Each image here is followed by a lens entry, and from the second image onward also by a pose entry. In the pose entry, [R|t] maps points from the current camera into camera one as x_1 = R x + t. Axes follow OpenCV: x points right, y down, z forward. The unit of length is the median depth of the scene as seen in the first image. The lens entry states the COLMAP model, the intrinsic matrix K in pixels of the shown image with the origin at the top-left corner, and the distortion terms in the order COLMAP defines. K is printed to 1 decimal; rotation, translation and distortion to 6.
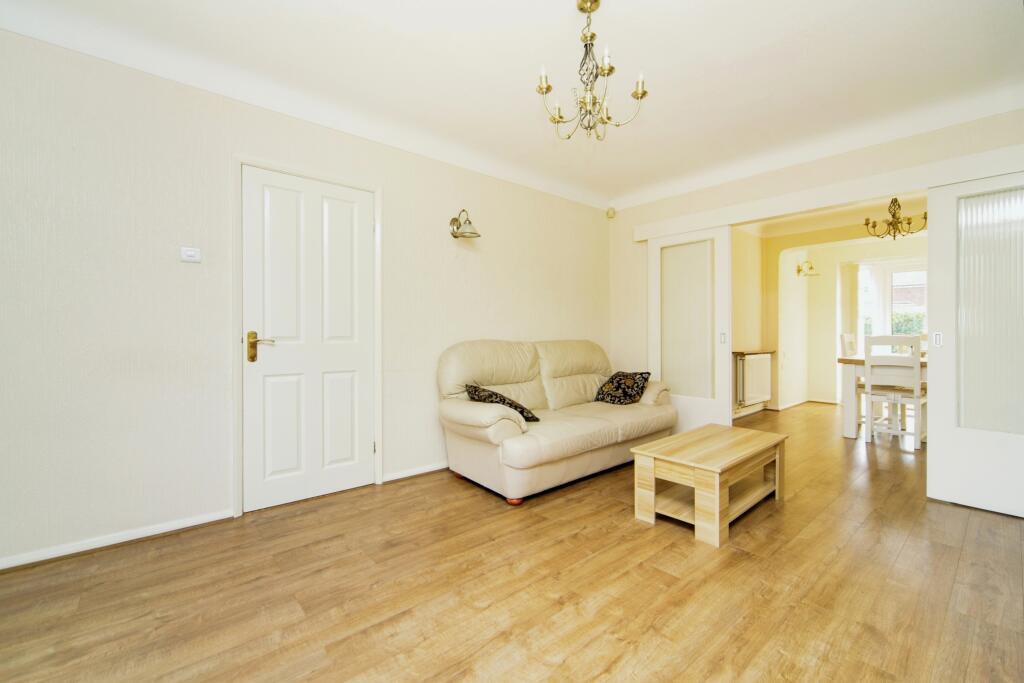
lens RADIAL K [[432.2, 0, 512.0], [0, 432.2, 341.5], [0, 0, 1]] dist [0.000240, 0.000308]
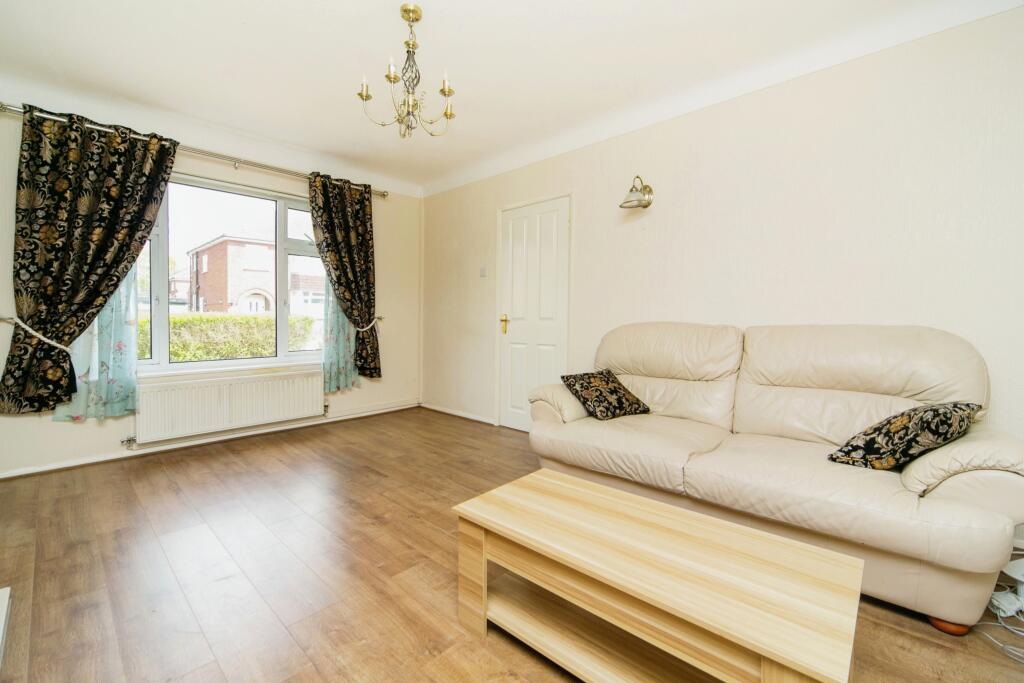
lens RADIAL K [[424.9, 0, 511.3], [0, 424.9, 323.0], [0, 0, 1]] dist [-0.000484, -0.000012]
pose [[0.111970, 0.009954, -0.993662, 1.196390], [-0.017391, 0.999816, 0.008056, -0.005935], [0.993559, 0.016379, 0.112122, 1.040217]]
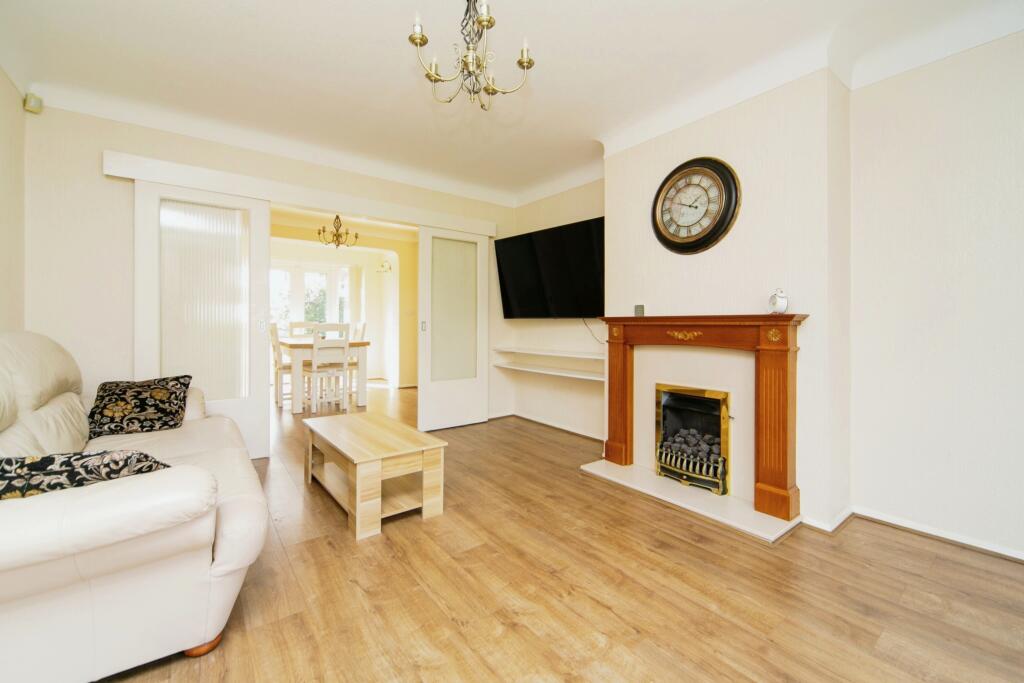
lens RADIAL K [[424.9, 0, 511.3], [0, 424.9, 323.0], [0, 0, 1]] dist [-0.000484, -0.000012]
pose [[0.058334, 0.000933, 0.998297, -0.628153], [0.013467, 0.999908, -0.001721, -0.010444], [-0.998206, 0.013544, 0.058316, 0.785161]]
